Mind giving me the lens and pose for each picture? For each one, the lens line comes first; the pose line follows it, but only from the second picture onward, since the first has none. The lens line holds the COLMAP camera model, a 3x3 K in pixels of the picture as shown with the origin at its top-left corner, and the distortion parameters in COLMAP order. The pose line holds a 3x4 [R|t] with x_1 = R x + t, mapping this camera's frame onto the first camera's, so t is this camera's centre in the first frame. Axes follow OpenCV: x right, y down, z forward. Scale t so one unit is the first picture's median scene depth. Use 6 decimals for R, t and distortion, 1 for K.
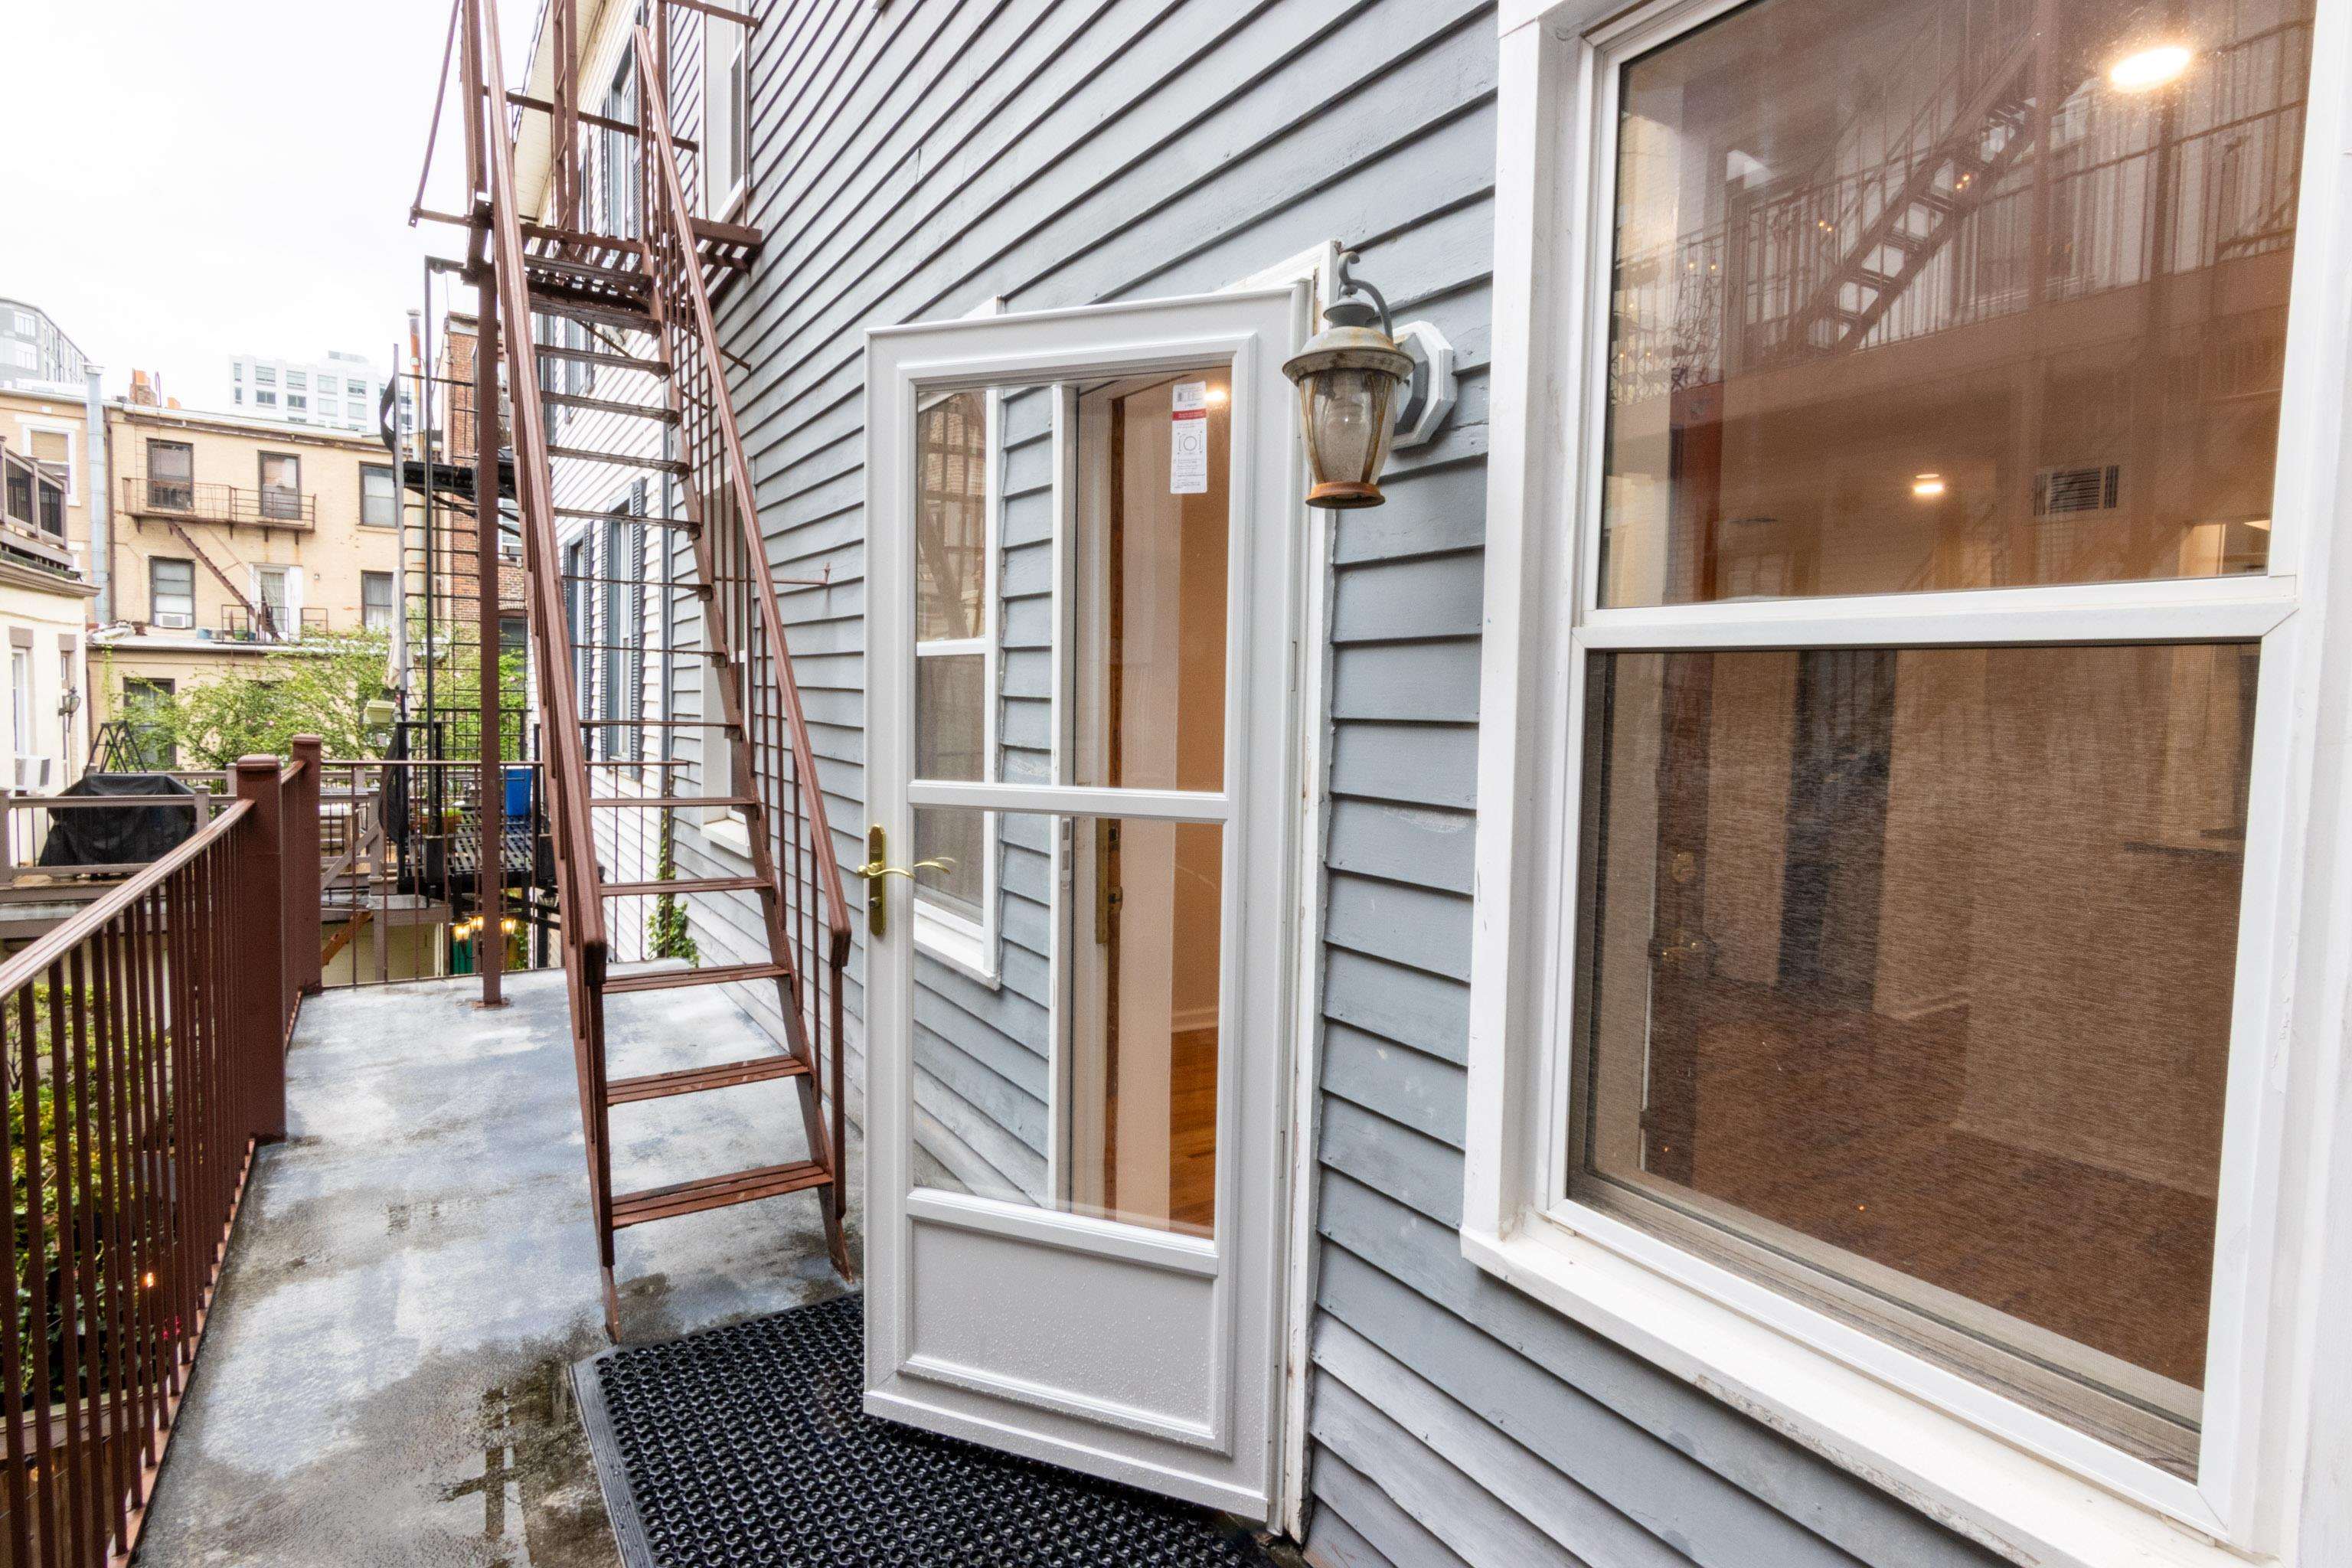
lens RADIAL K [[1181.8, 0, 1189.2], [0, 1181.8, 769.0], [0, 0, 1]] dist [-0.002039, -0.000527]
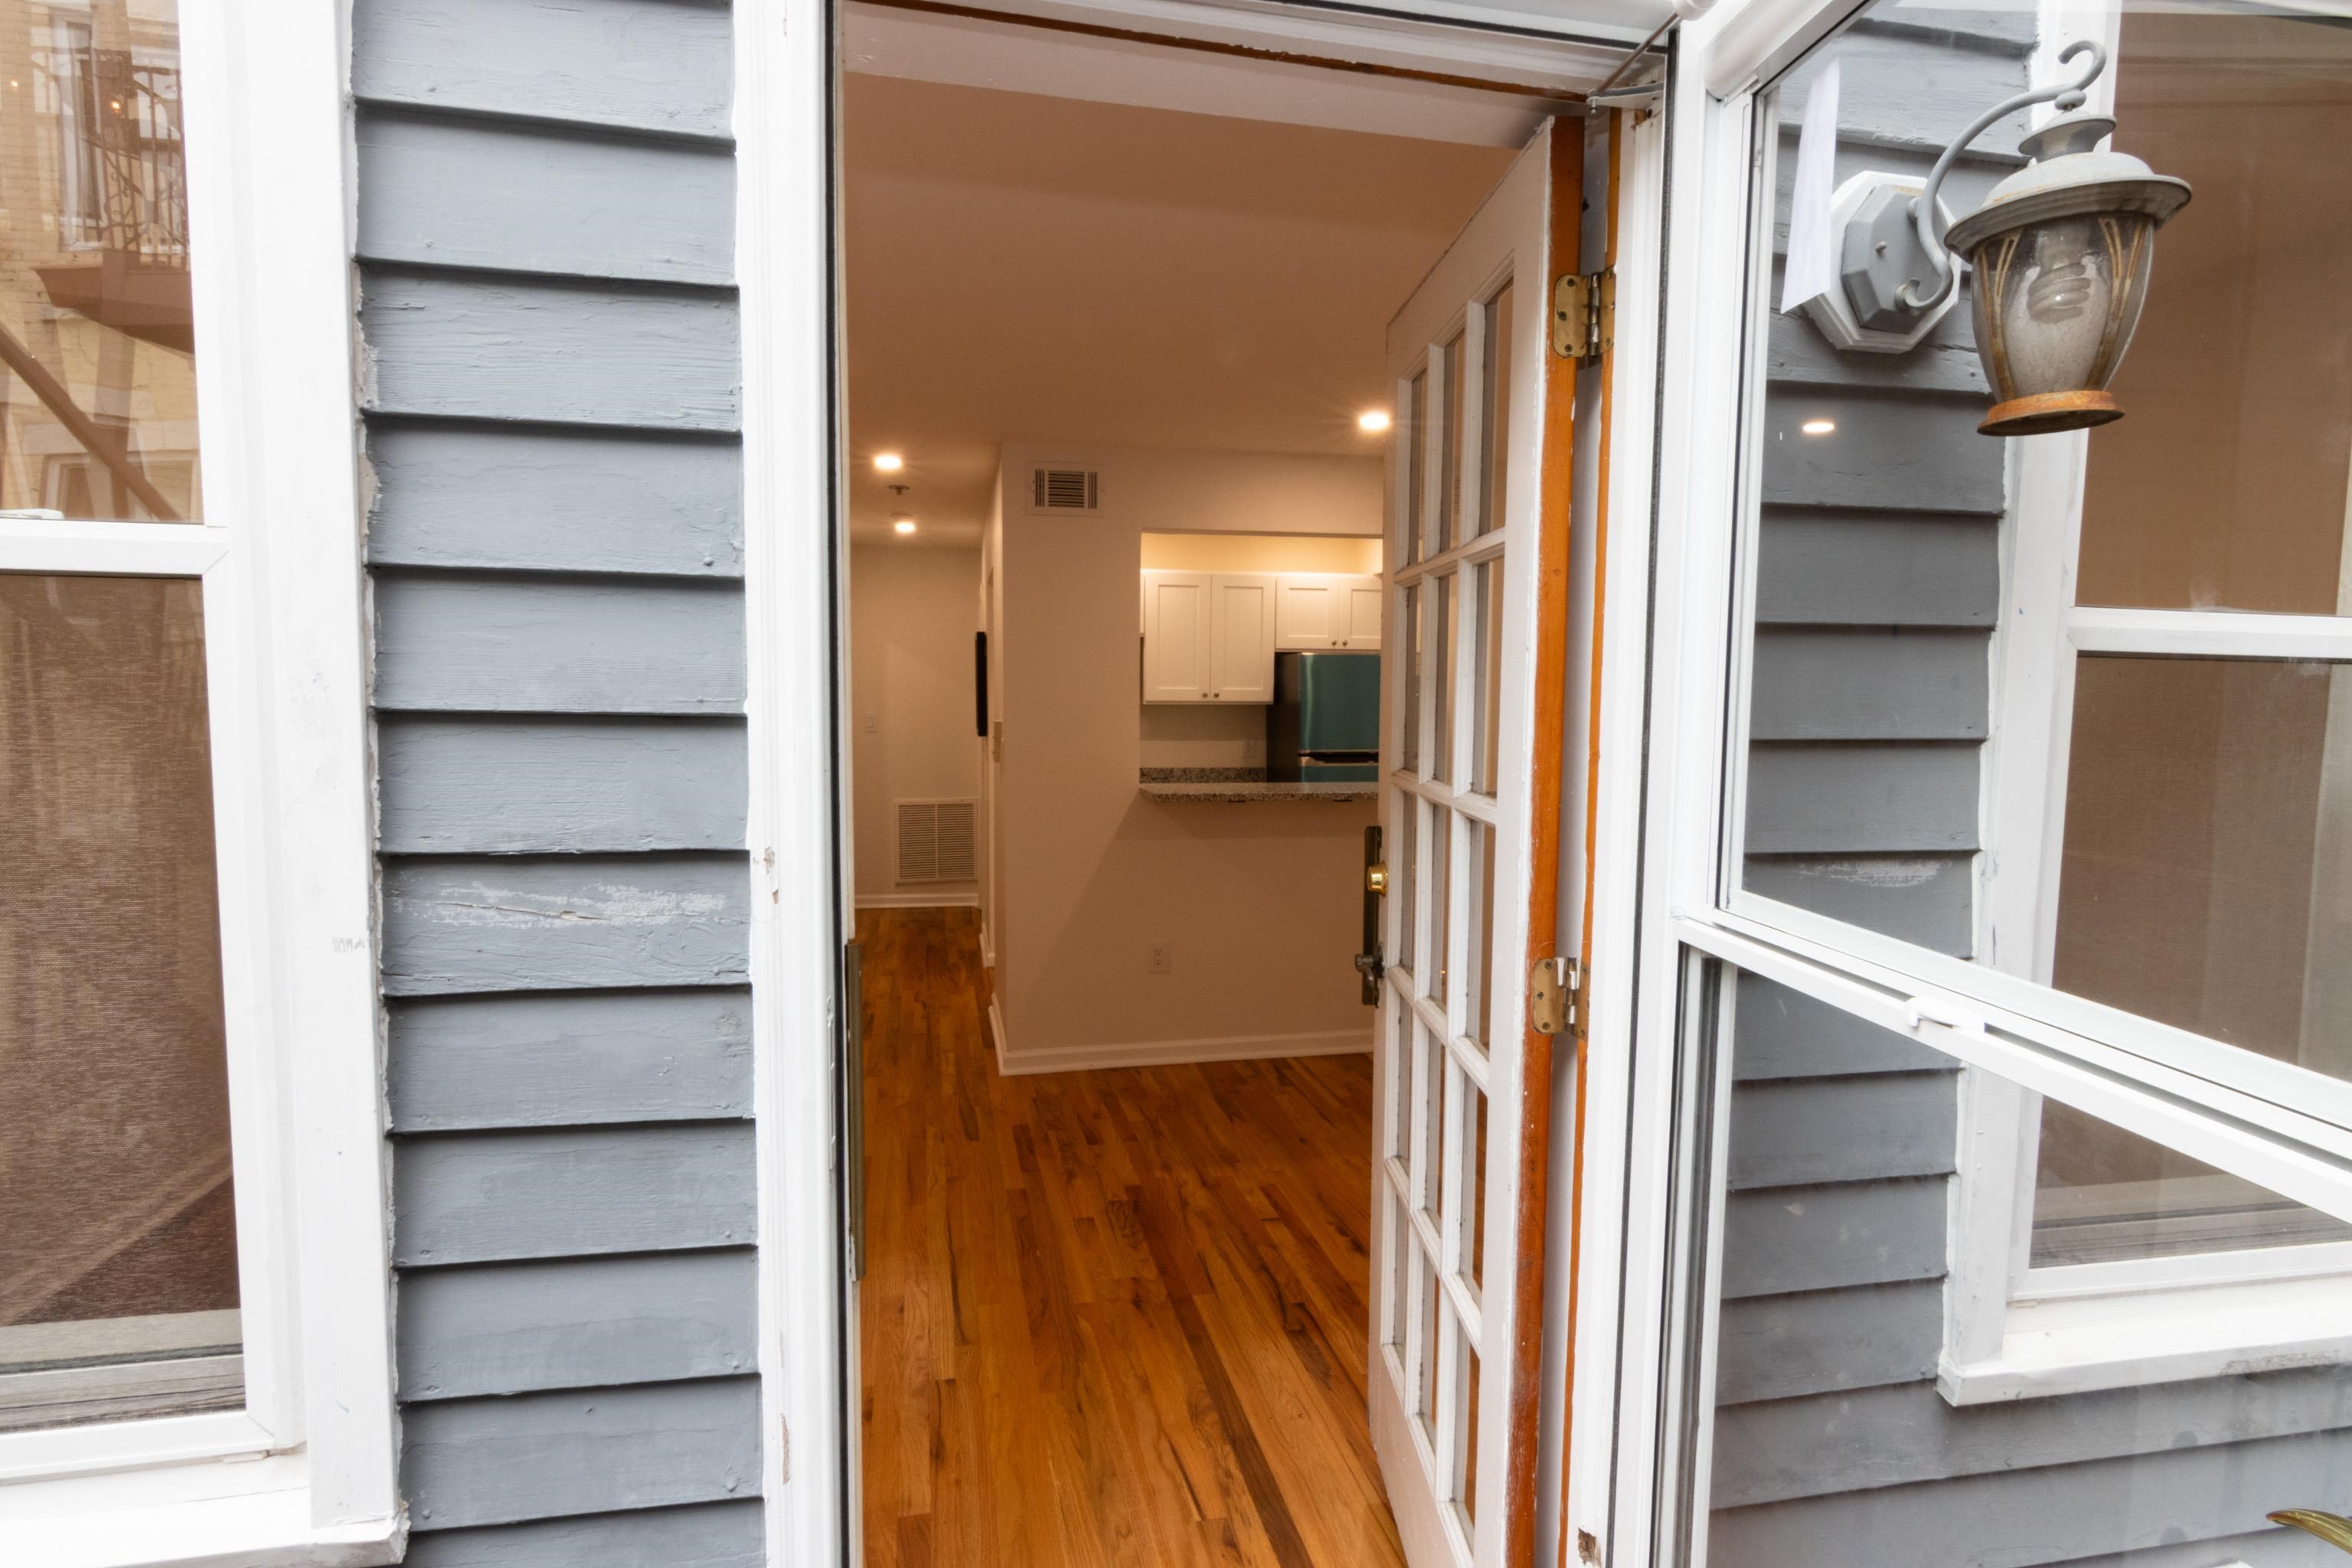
lens RADIAL K [[1235.4, 0, 1176.0], [0, 1235.4, 784.0], [0, 0, 1]] dist [-0.000336, 0.000081]
pose [[0.374378, -0.084981, 0.923374, -0.807526], [0.054686, 0.996082, 0.069500, -0.107084], [-0.925662, 0.024476, 0.377559, 1.335664]]
